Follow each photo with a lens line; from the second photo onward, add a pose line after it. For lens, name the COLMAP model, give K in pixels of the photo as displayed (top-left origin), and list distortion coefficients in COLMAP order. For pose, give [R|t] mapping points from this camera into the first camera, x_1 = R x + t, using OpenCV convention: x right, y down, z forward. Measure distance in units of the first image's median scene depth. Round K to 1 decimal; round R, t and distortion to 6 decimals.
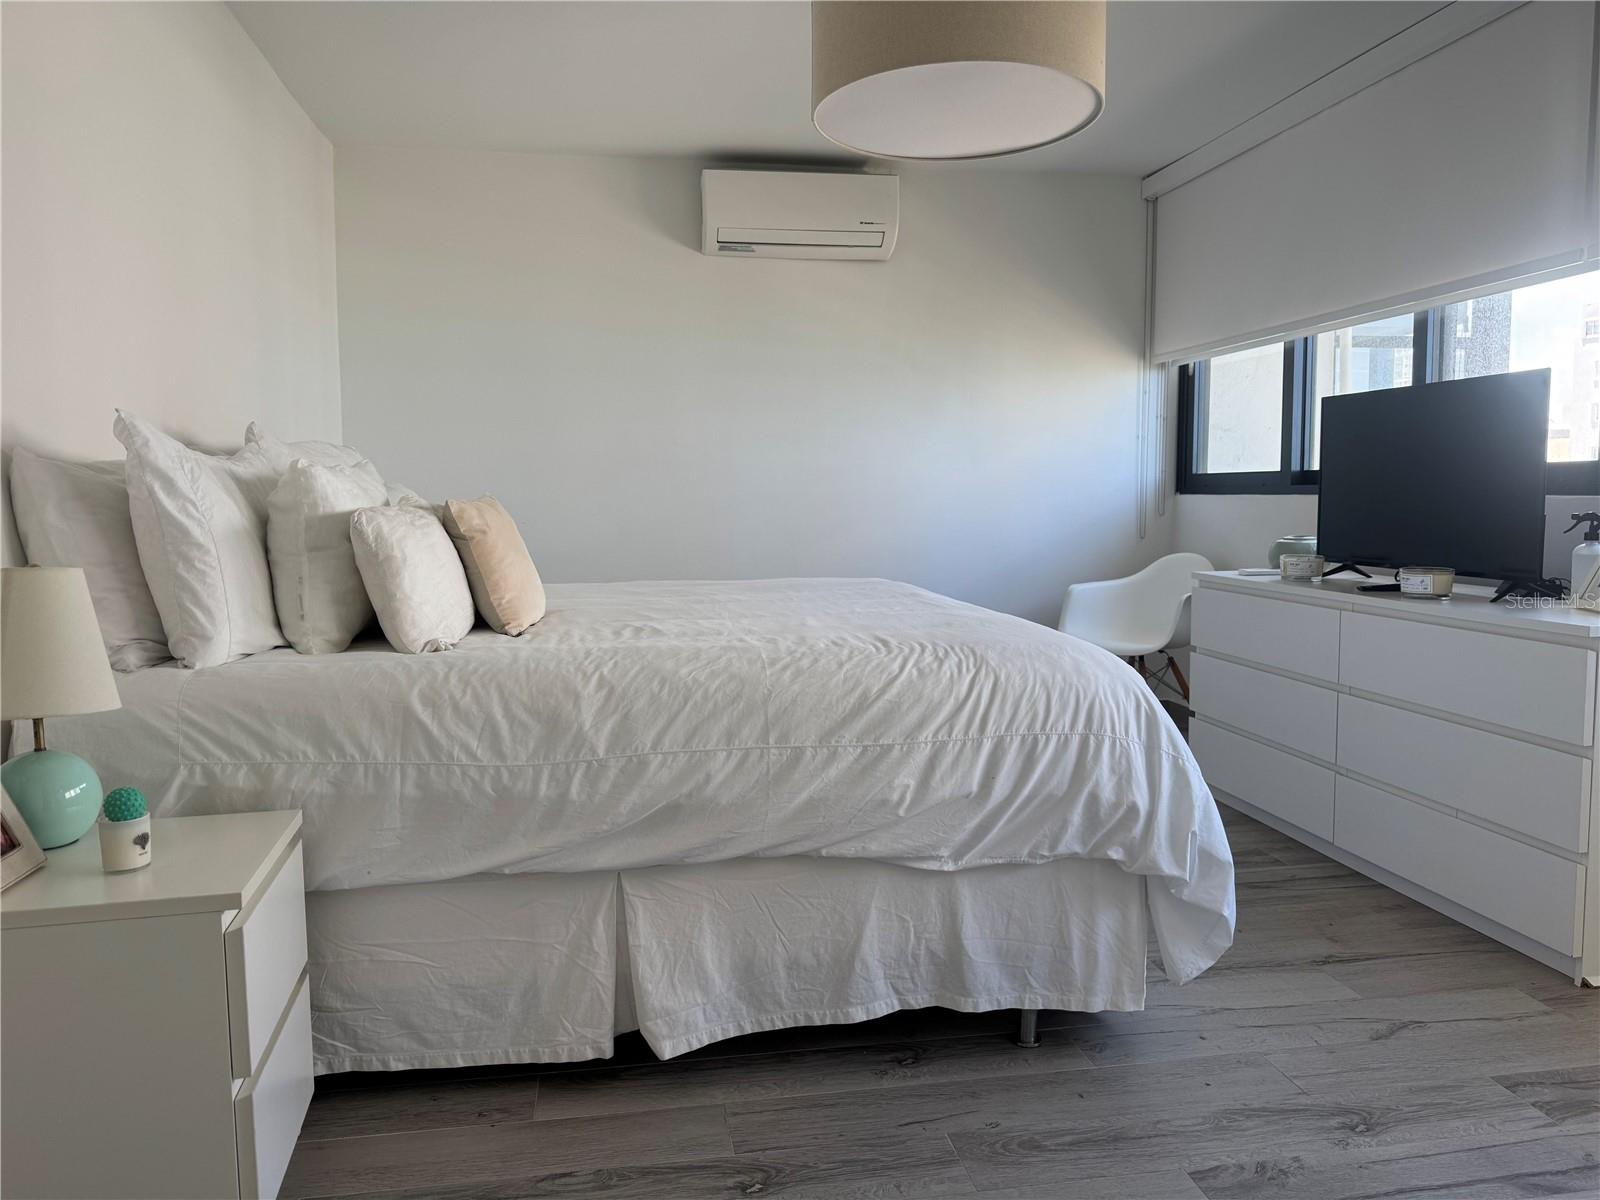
lens RADIAL K [[1130.8, 0, 790.9], [0, 1130.8, 590.8], [0, 0, 1]] dist [0.045924, -0.054624]
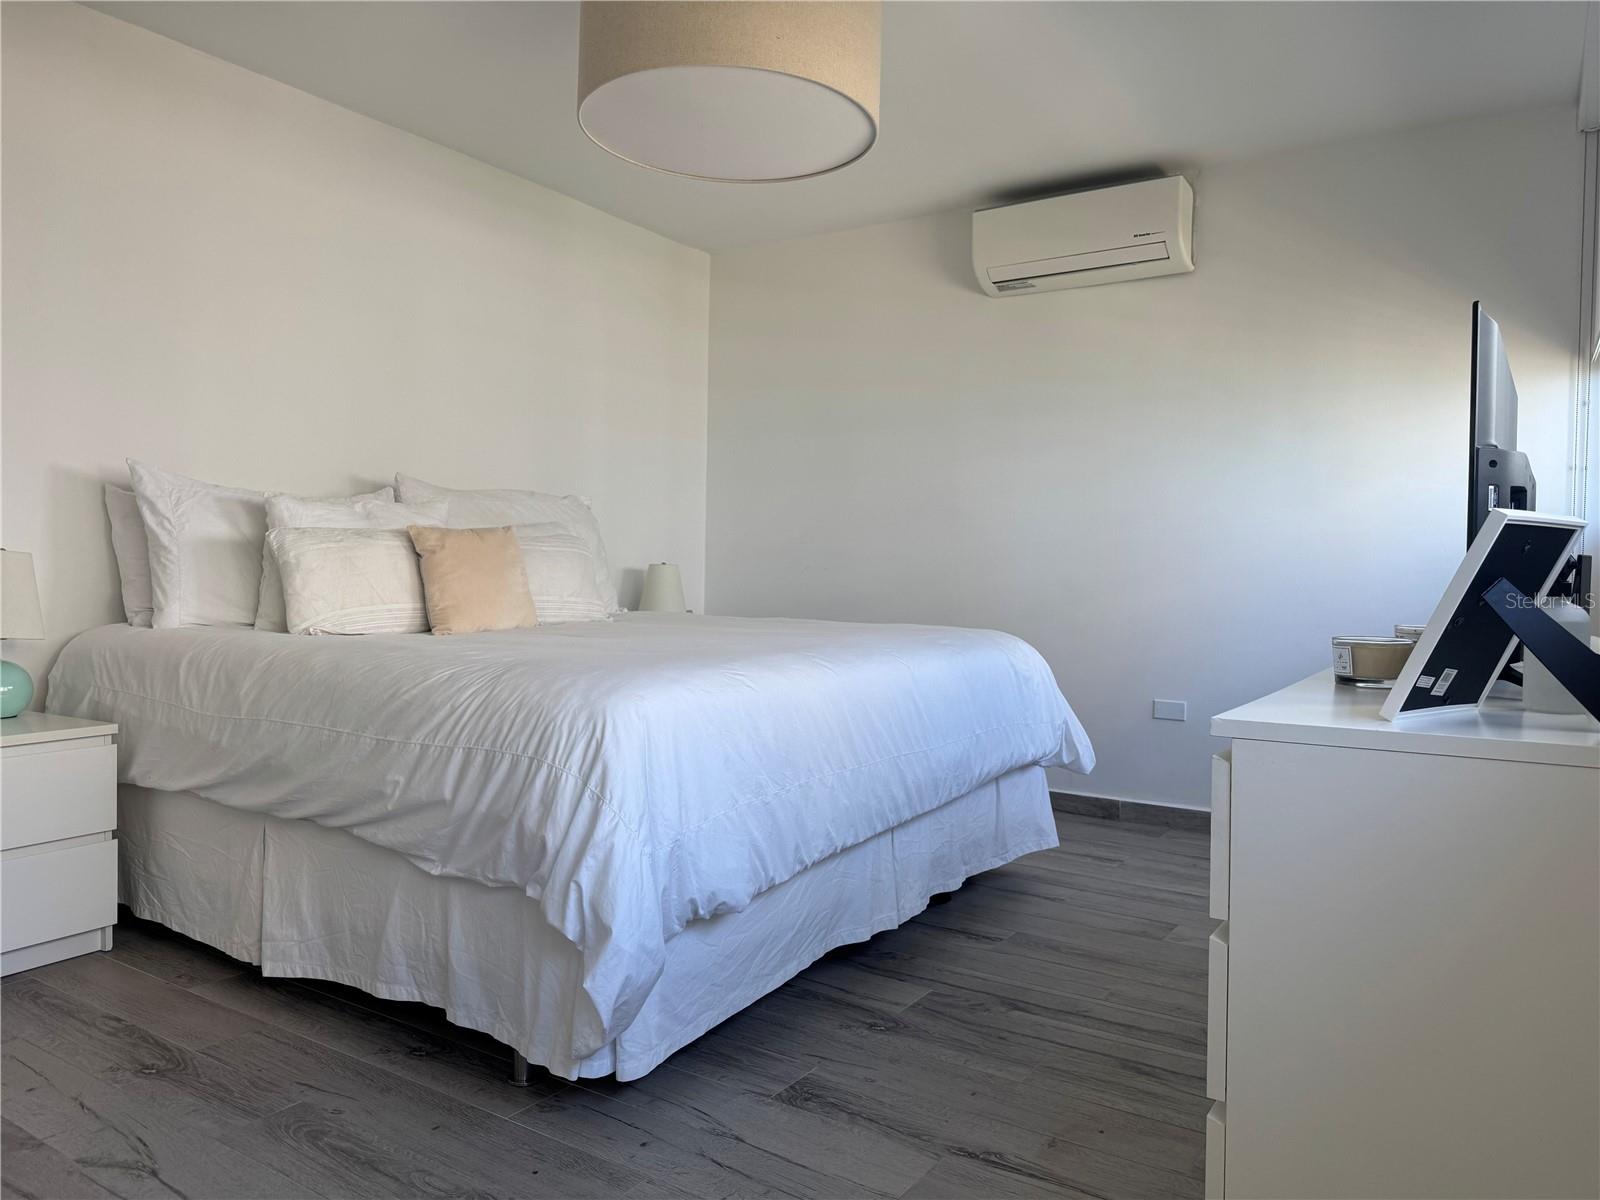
lens RADIAL K [[1130.8, 0, 794.7], [0, 1130.8, 602.2], [0, 0, 1]] dist [0.045924, -0.054624]
pose [[0.733970, 0.043209, -0.677806, 1.065616], [-0.082171, 0.996293, -0.025468, 0.001721], [0.674193, 0.074388, 0.734799, 0.446801]]
